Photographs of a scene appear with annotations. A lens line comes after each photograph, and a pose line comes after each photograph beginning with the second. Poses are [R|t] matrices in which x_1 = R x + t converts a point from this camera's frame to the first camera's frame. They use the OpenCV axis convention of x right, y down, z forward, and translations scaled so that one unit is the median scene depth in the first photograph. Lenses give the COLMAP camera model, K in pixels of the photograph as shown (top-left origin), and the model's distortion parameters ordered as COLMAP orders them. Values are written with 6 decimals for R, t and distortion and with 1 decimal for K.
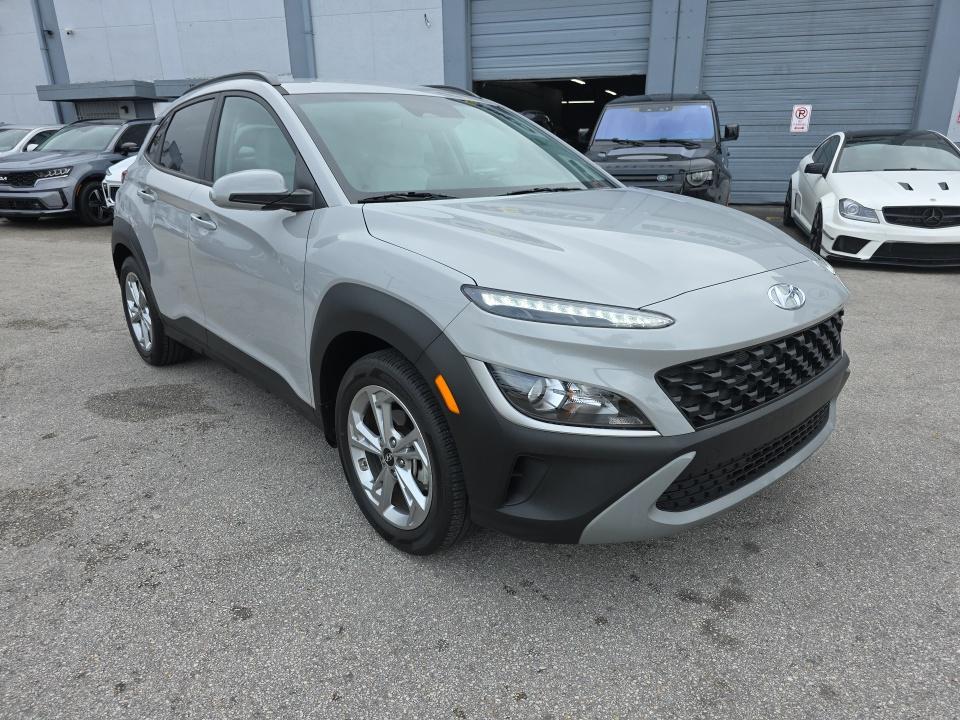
lens RADIAL K [[645.3, 0, 478.9], [0, 645.3, 364.1], [0, 0, 1]] dist [0.007728, 0.000603]
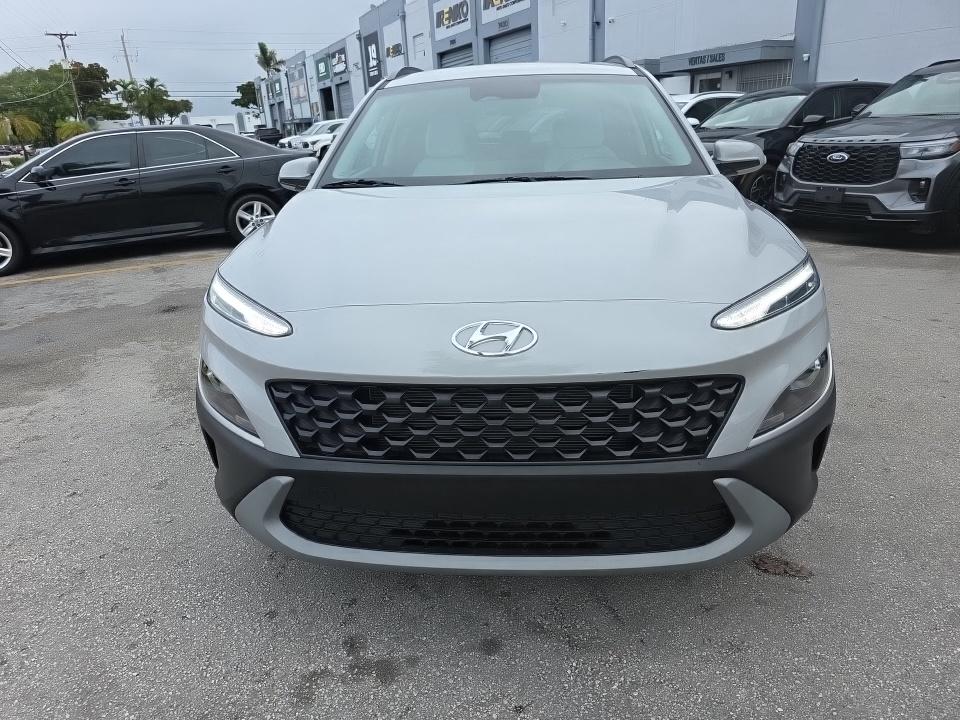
lens RADIAL K [[645.3, 0, 476.7], [0, 645.3, 352.1], [0, 0, 1]] dist [0.007728, 0.000603]
pose [[0.699637, 0.209424, -0.683118, 0.849170], [-0.189872, 0.976198, 0.104811, -0.141272], [0.688809, 0.056375, 0.722748, 0.390906]]
